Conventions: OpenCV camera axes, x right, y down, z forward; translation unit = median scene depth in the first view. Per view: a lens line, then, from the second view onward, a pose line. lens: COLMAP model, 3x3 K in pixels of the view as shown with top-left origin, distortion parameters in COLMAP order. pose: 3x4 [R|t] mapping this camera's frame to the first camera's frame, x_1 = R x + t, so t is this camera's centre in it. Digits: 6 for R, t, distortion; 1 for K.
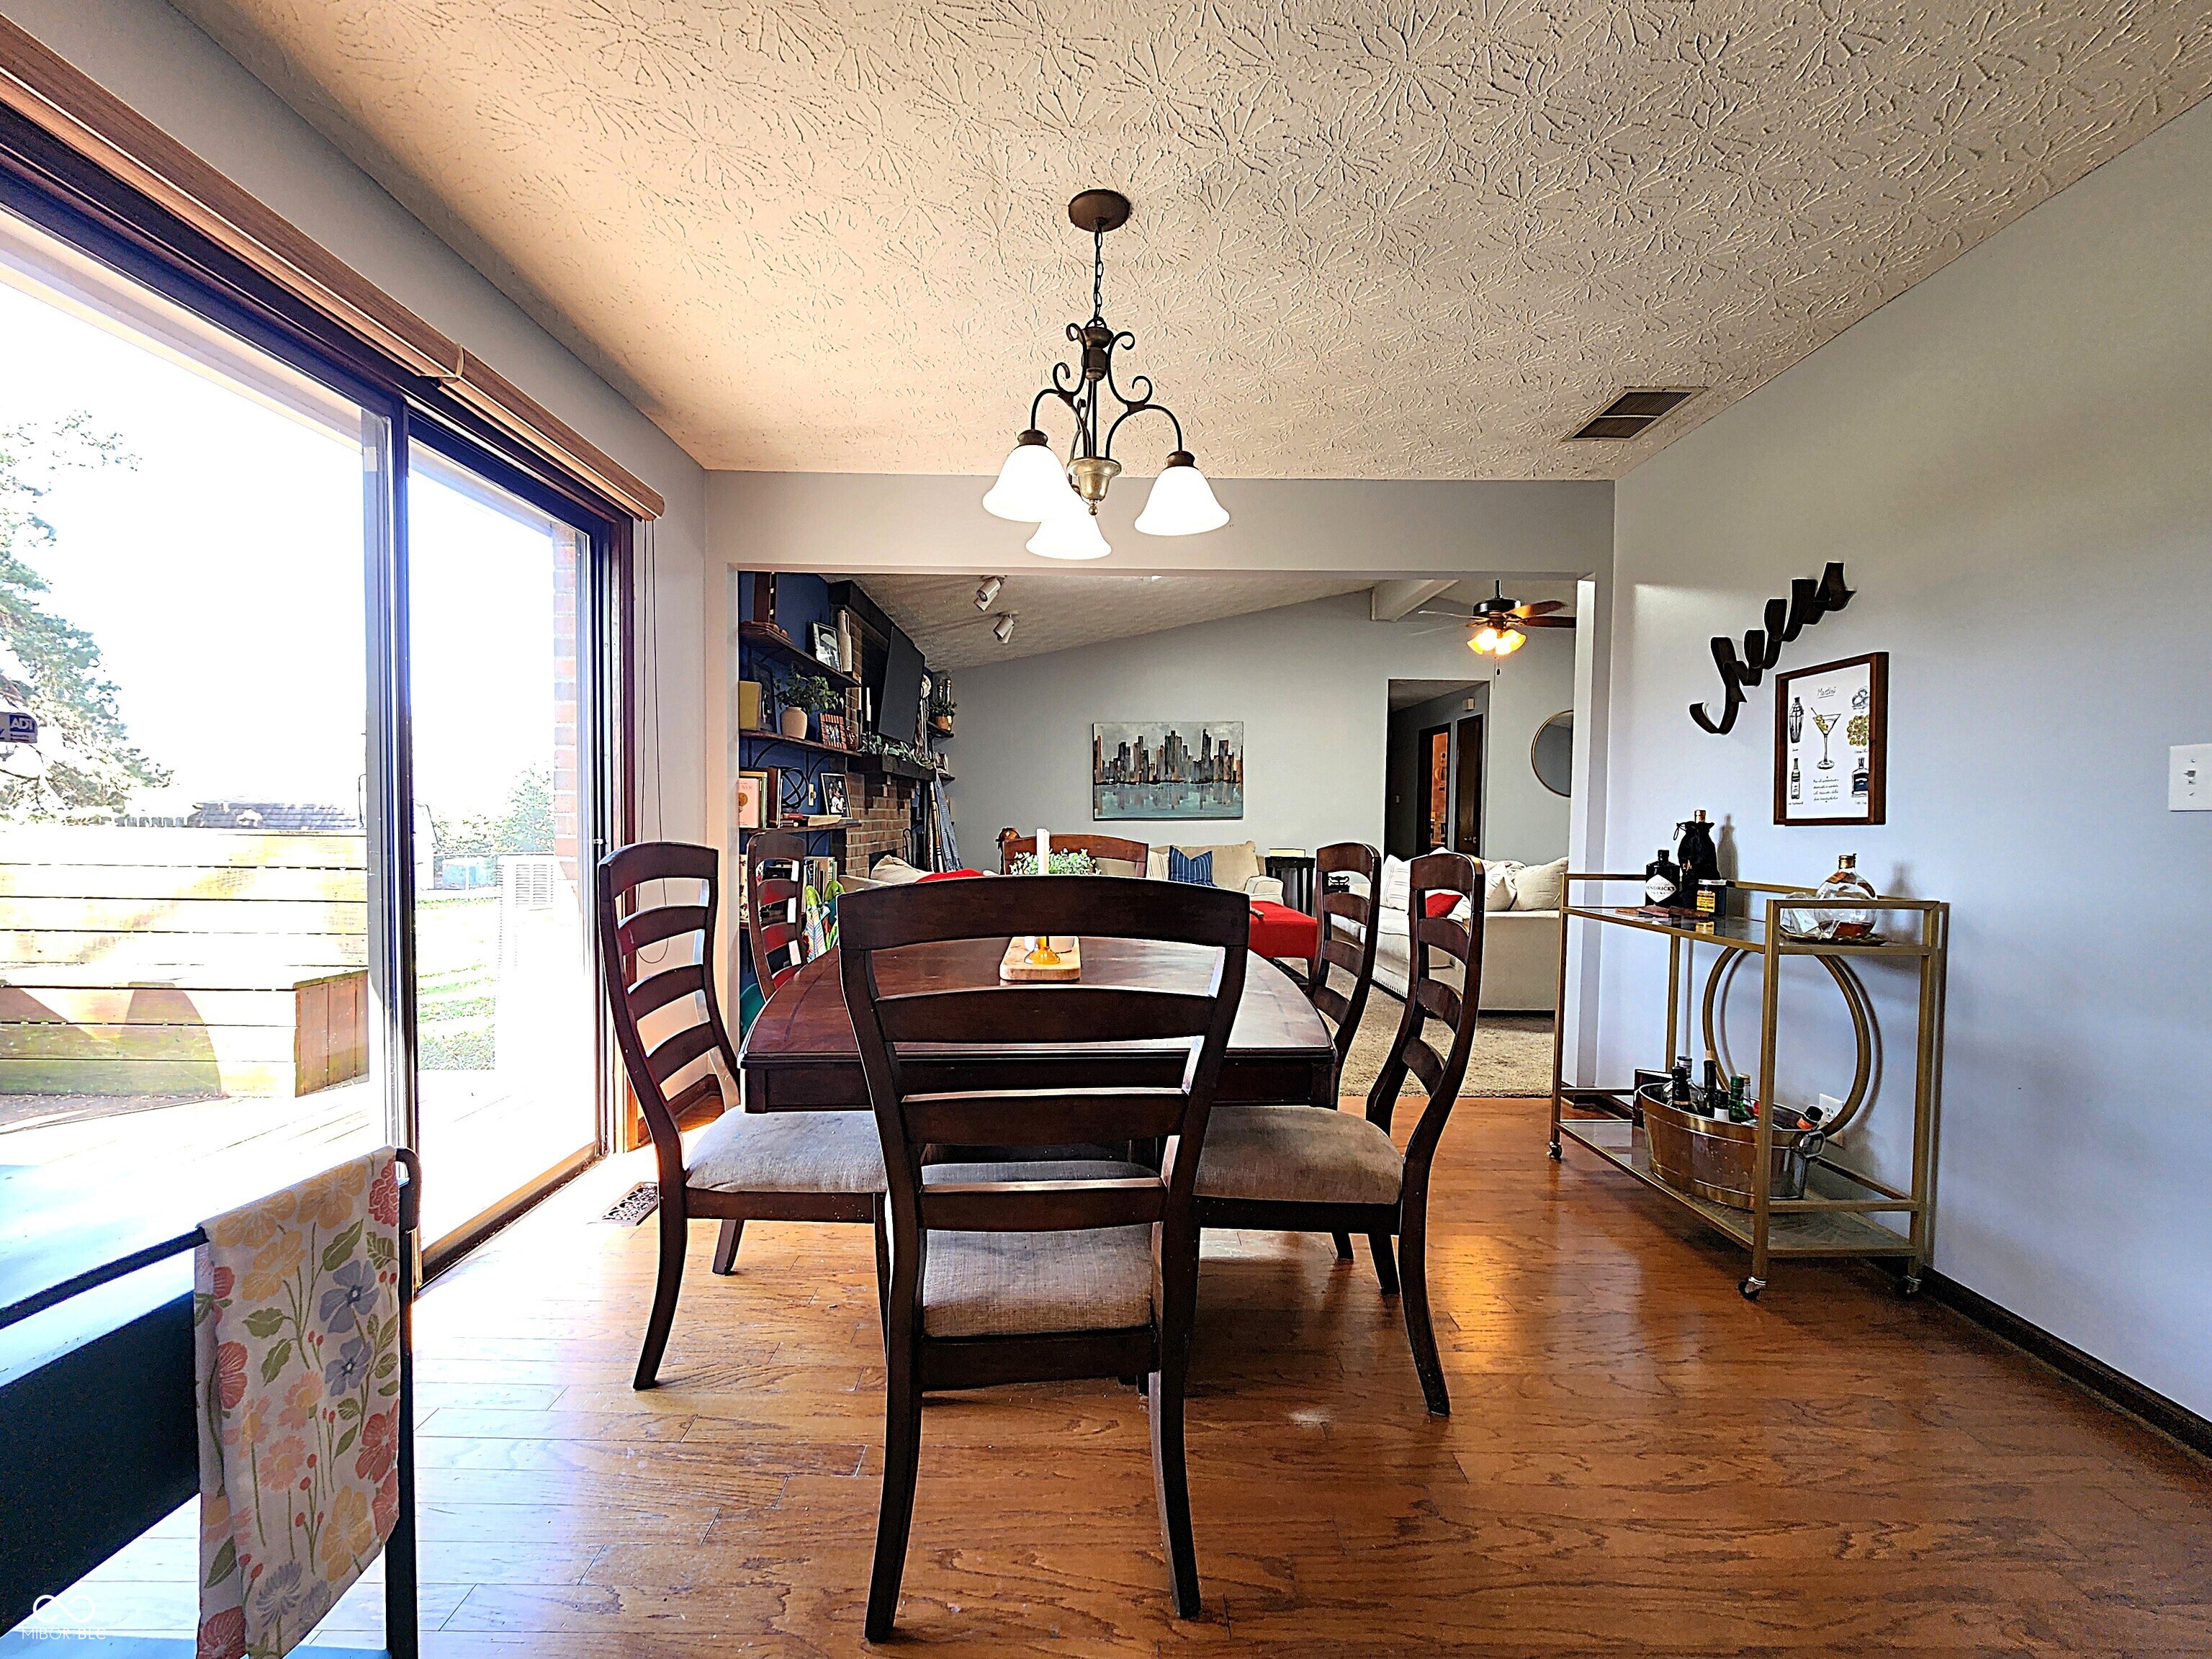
lens RADIAL K [[922.7, 0, 1093.3], [0, 922.7, 849.6], [0, 0, 1]] dist [0.001315, 0.000070]
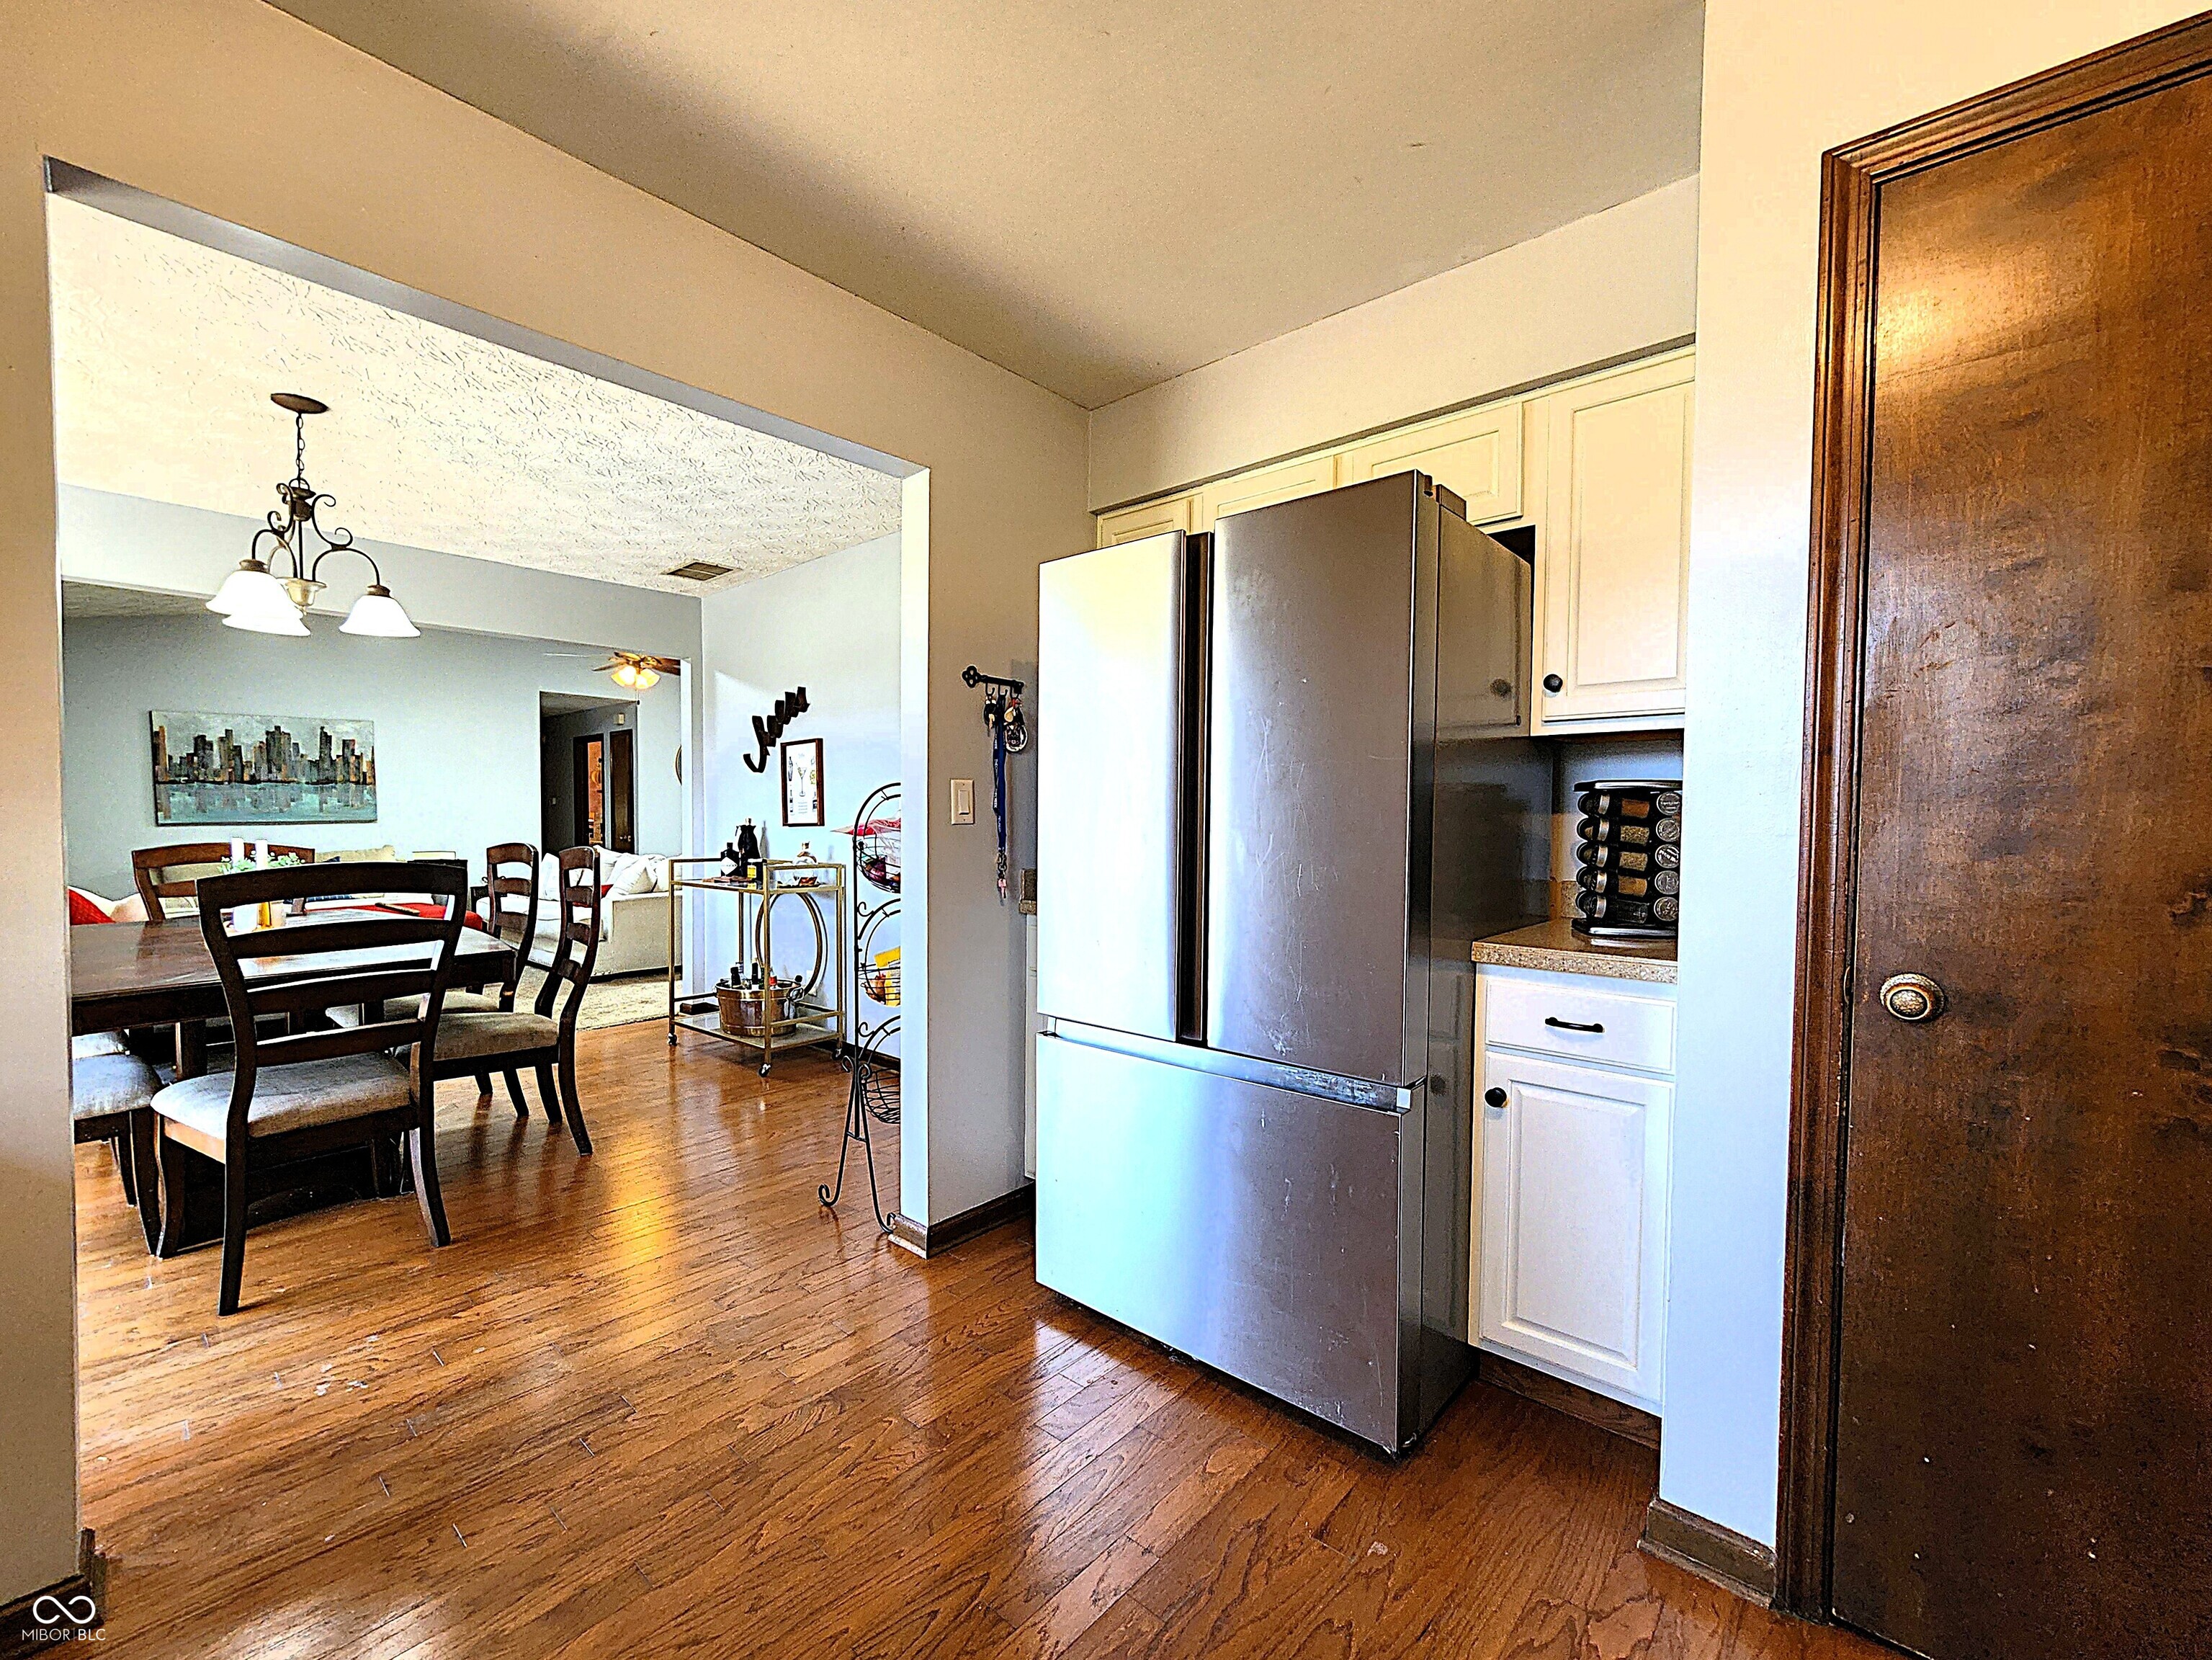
lens RADIAL K [[922.8, 0, 1093.3], [0, 922.8, 850.1], [0, 0, 1]] dist [0.001315, 0.000070]
pose [[0.664347, -0.032908, 0.746699, -0.200949], [0.030225, 0.999396, 0.017154, 0.006388], [-0.746813, 0.011173, 0.664941, -0.644084]]
